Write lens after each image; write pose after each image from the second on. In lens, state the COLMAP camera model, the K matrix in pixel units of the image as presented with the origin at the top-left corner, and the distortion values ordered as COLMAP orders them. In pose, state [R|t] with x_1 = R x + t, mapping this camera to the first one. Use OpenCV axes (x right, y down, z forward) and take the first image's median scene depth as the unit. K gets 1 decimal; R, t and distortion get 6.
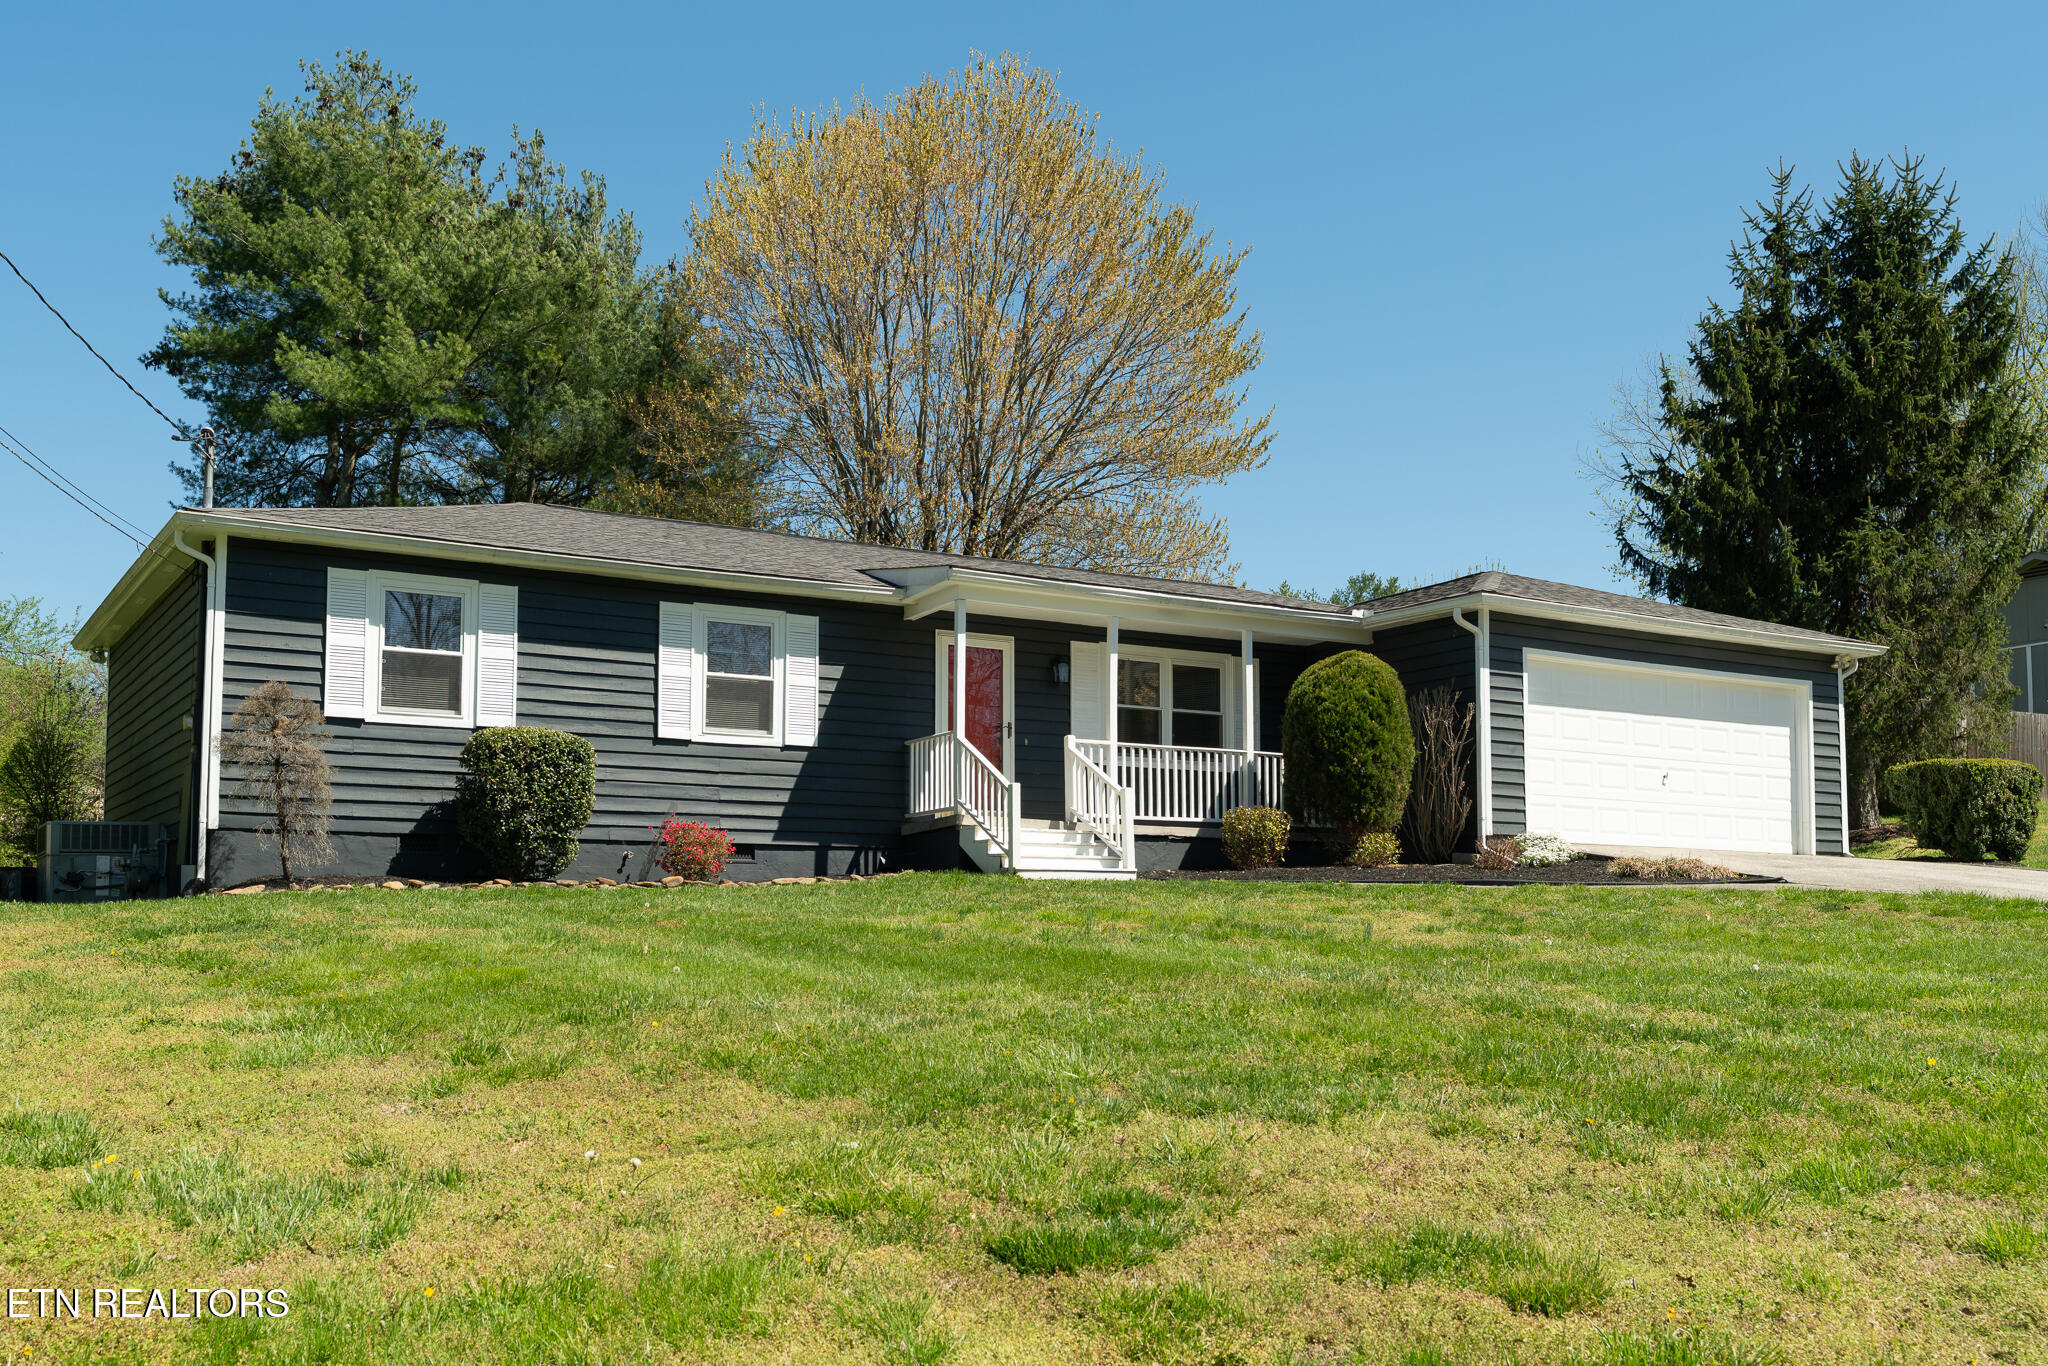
lens RADIAL K [[1959.7, 0, 1024.0], [0, 1959.7, 683.0], [0, 0, 1]] dist [0.011232, -0.002111]
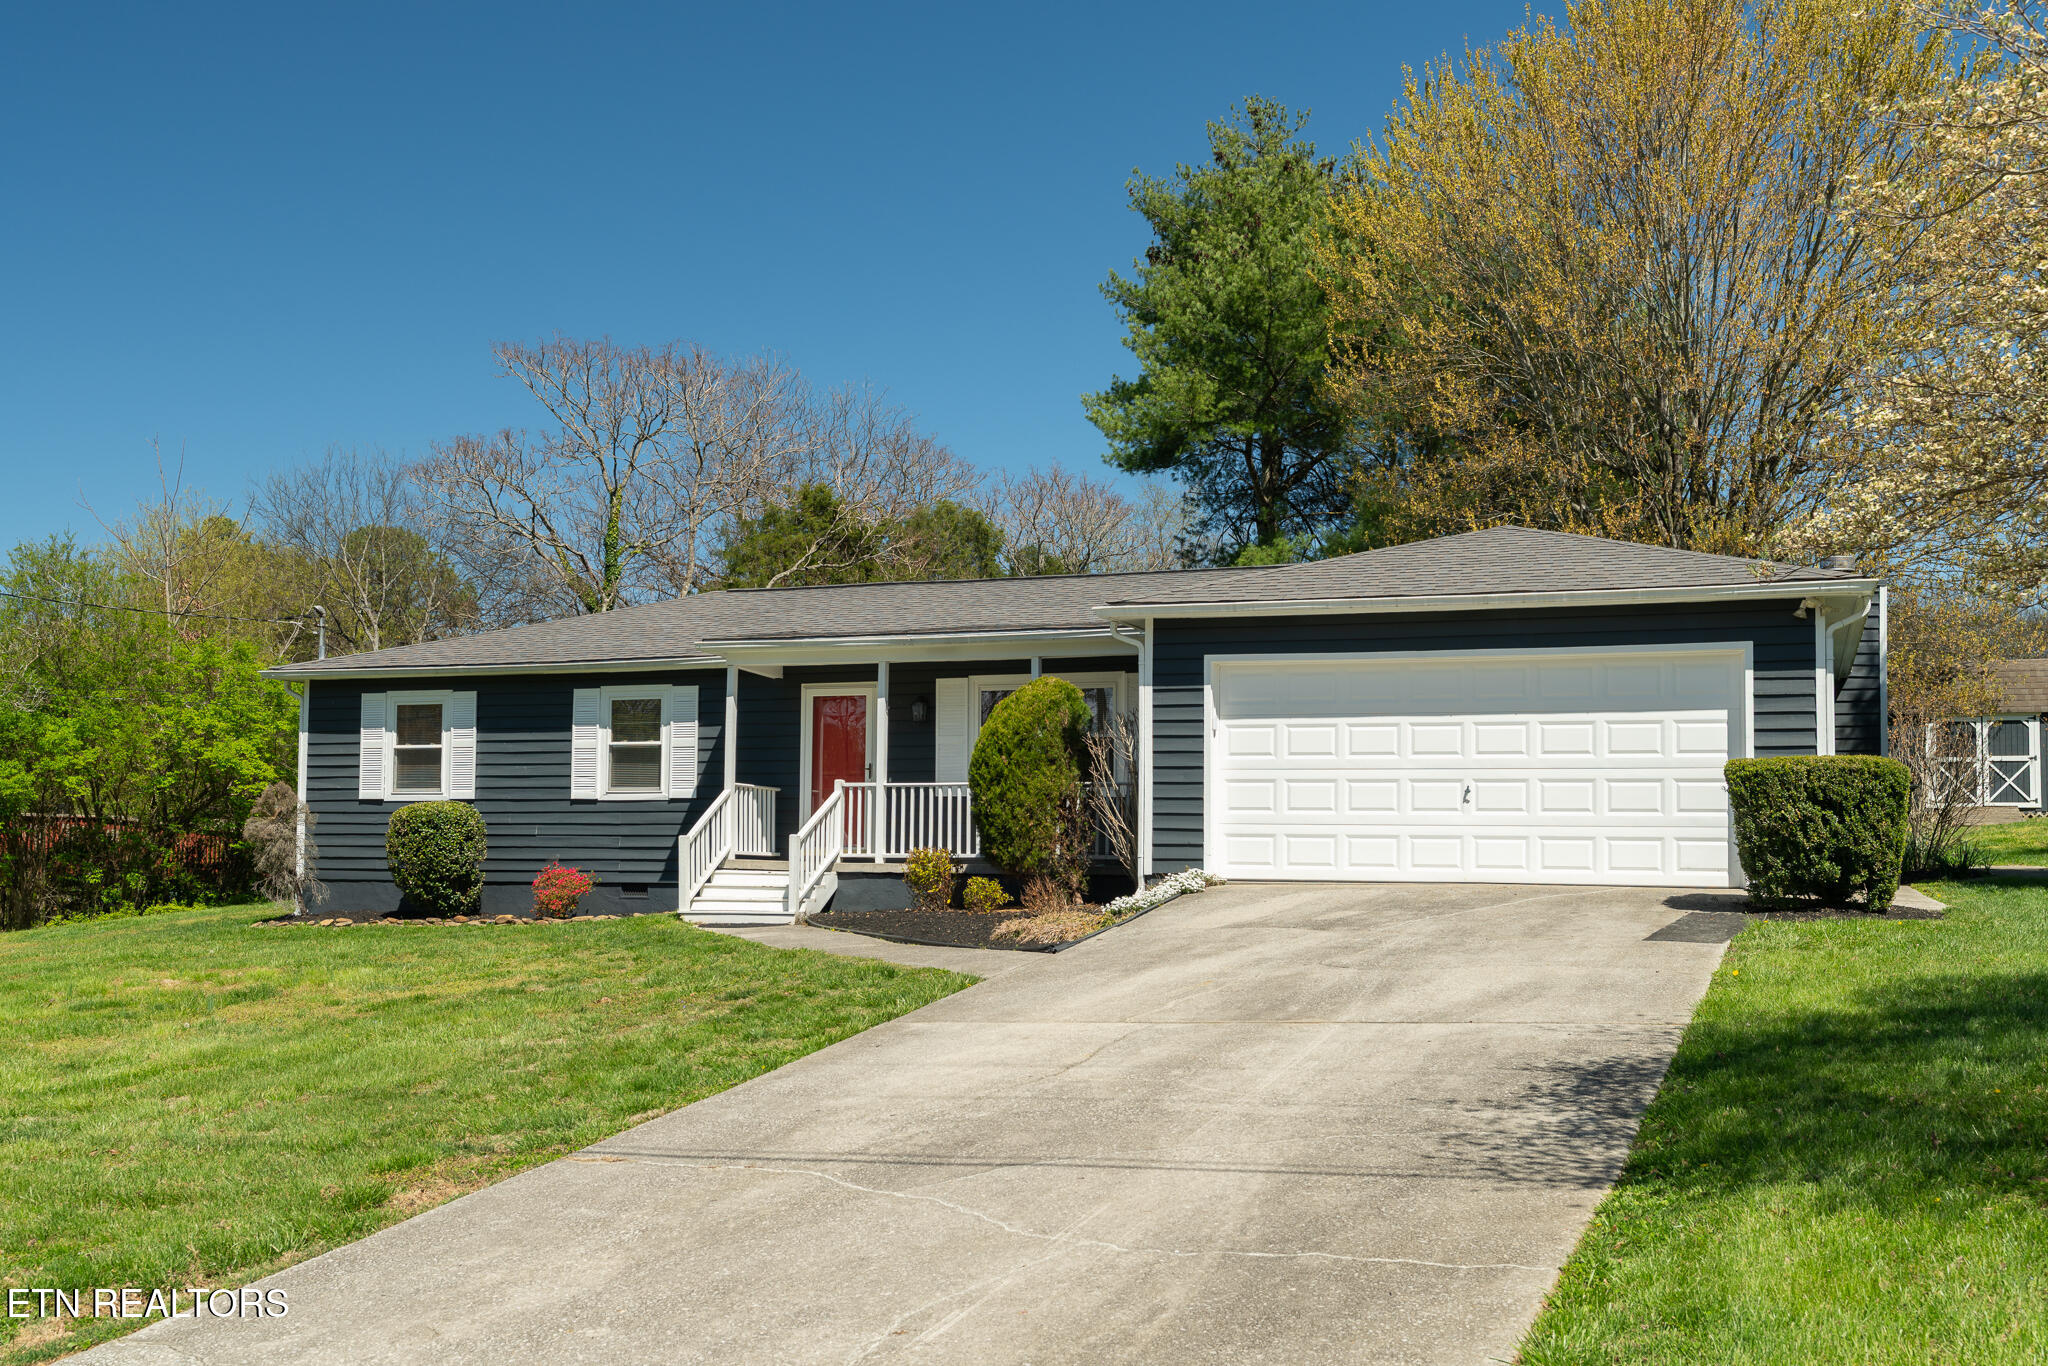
lens RADIAL K [[1978.0, 0, 1026.1], [0, 1978.0, 639.5], [0, 0, 1]] dist [0.015931, 0.003129]
pose [[0.615383, -0.085390, -0.783589, 0.950717], [0.096965, 0.994765, -0.032252, -0.004360], [0.782241, -0.056133, 0.620441, 0.428097]]
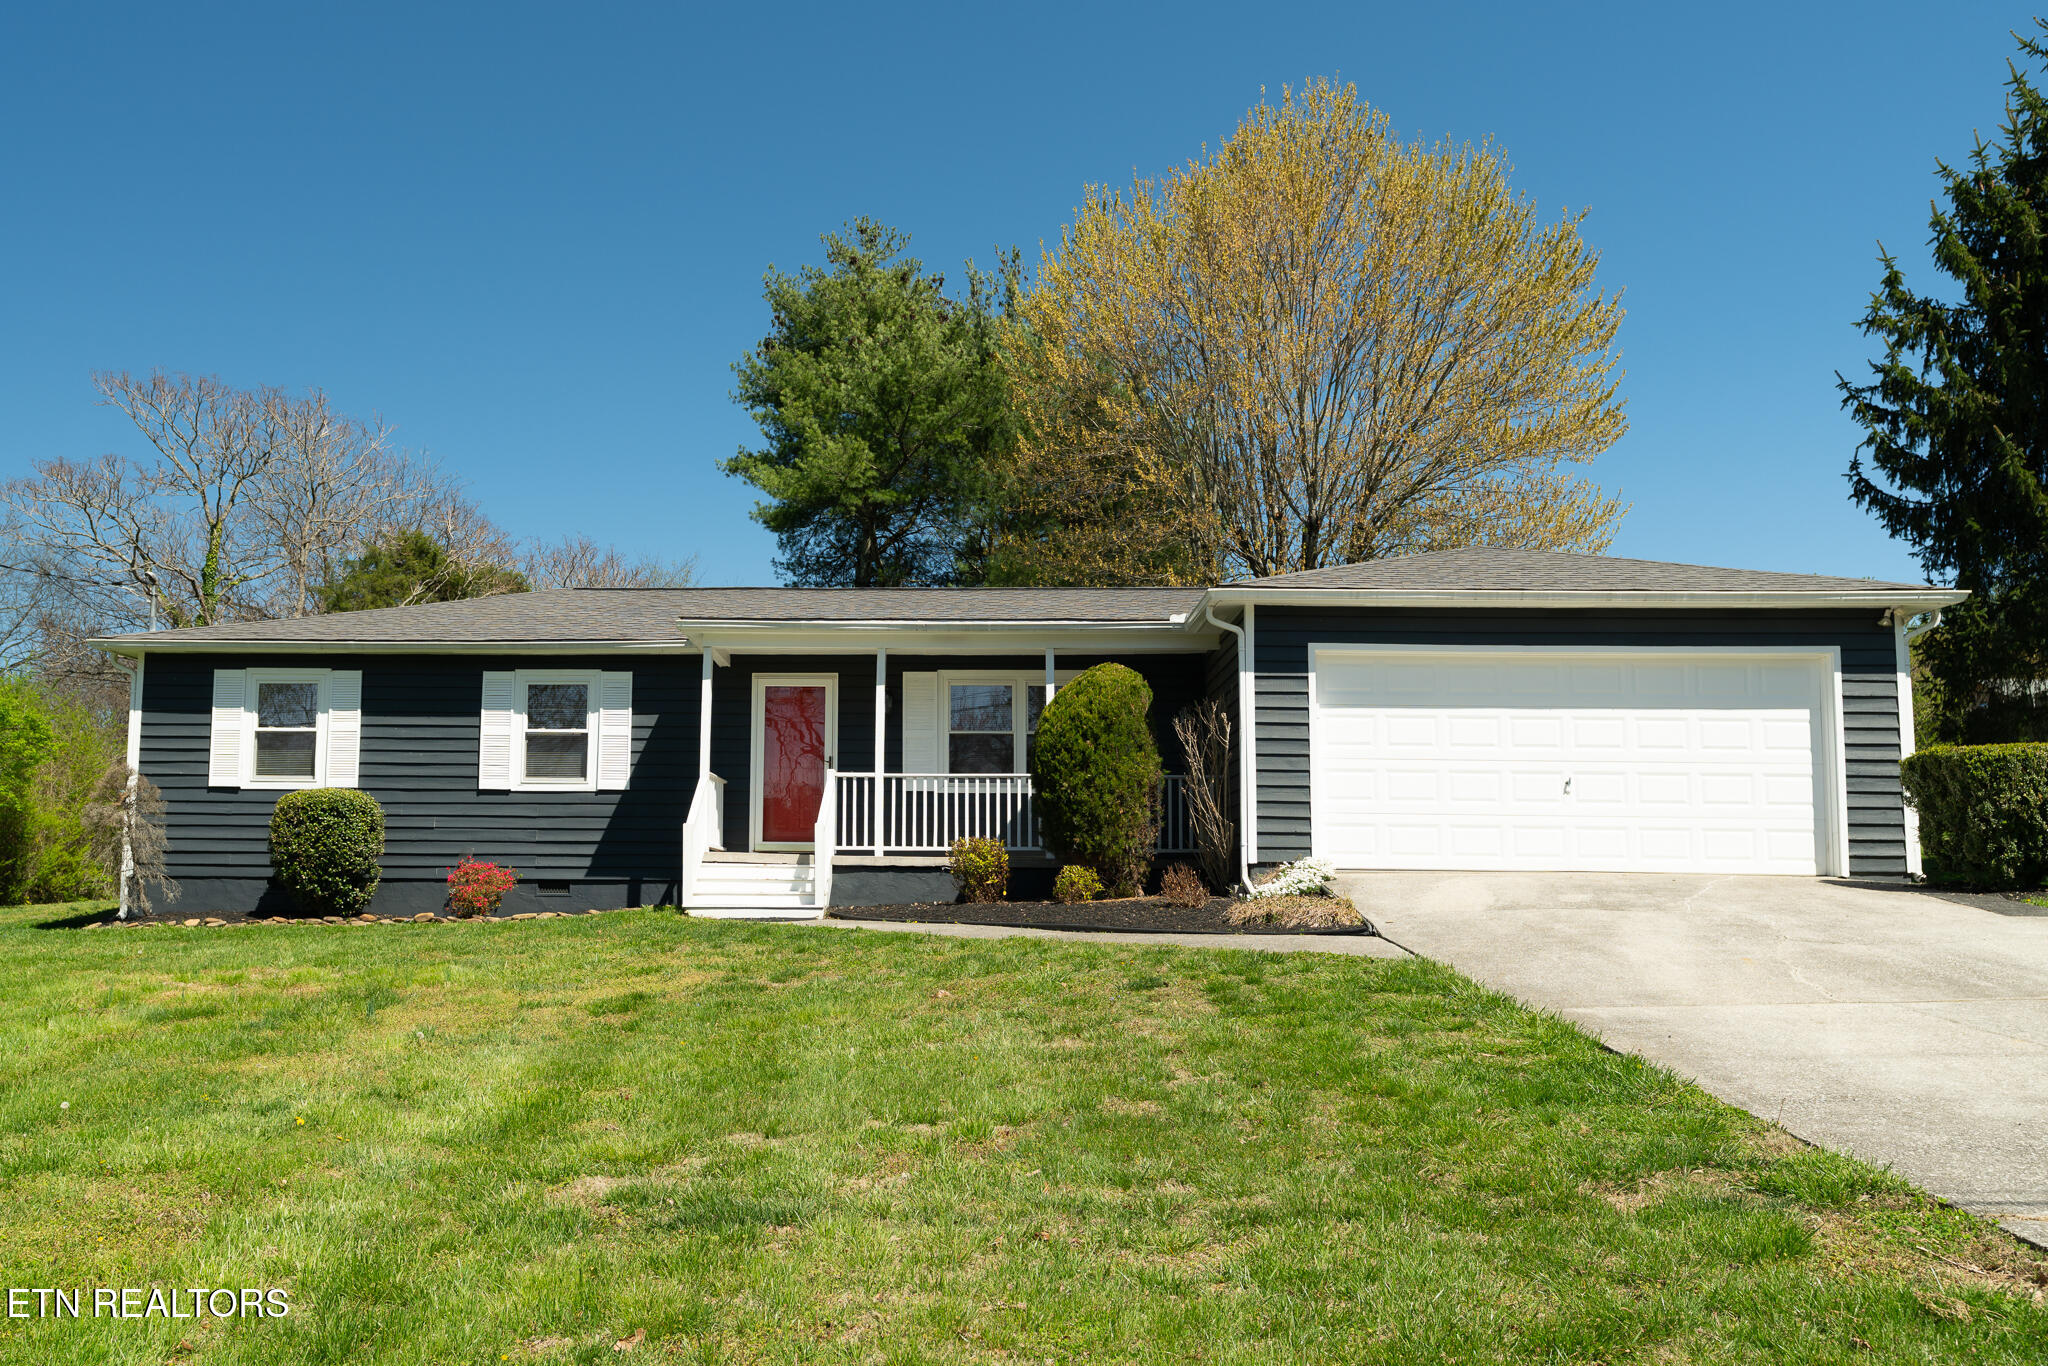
lens RADIAL K [[1639.1, 0, 1024.0], [0, 1639.1, 683.0], [0, 0, 1]] dist [0.002746, 0.003876]
pose [[0.824151, -0.066379, -0.562467, 0.603816], [0.066536, 0.997579, -0.020237, 0.006025], [0.562449, -0.020746, 0.826572, 0.362913]]
